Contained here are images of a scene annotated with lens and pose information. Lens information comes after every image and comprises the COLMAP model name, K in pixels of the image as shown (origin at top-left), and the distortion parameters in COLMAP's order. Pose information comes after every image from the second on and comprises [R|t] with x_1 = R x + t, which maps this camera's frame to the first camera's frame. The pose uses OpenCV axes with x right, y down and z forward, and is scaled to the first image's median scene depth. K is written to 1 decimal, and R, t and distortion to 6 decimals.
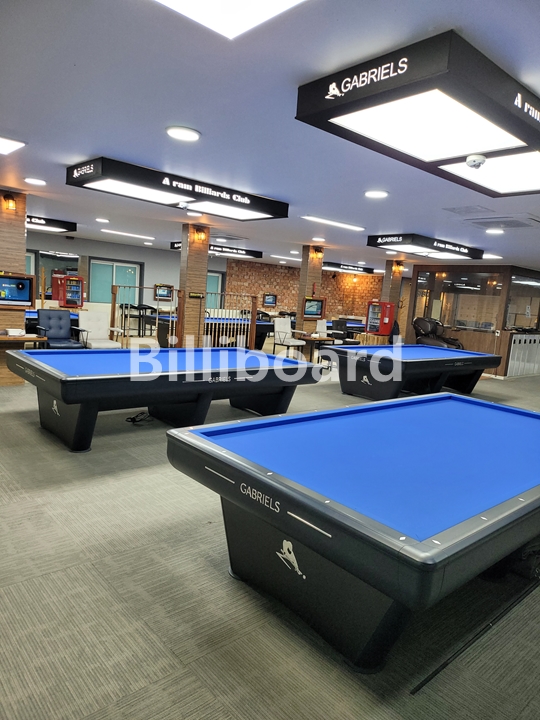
lens RADIAL K [[499.2, 0, 272.0], [0, 499.2, 370.6], [0, 0, 1]] dist [0.007828, 0.080457]
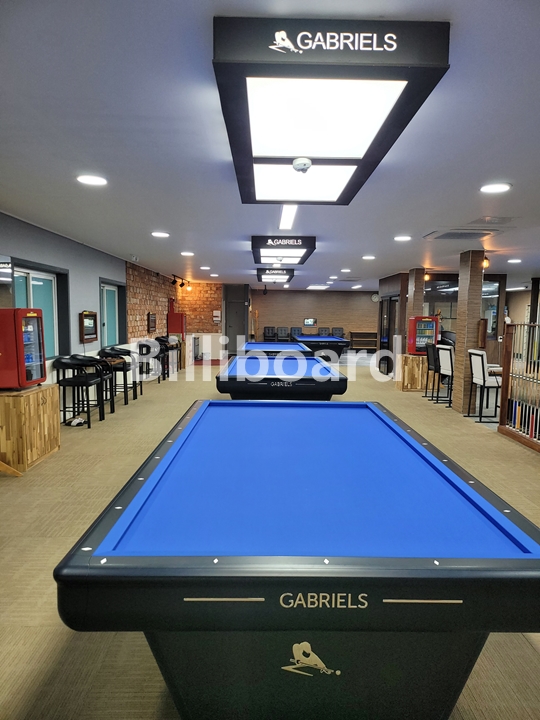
lens RADIAL K [[499.2, 0, 272.0], [0, 499.2, 370.6], [0, 0, 1]] dist [0.007828, 0.080457]
pose [[0.645515, -0.152610, 0.748345, -0.544483], [0.152275, 0.985877, 0.069699, -0.128599], [-0.748413, 0.068963, 0.659637, 0.558734]]
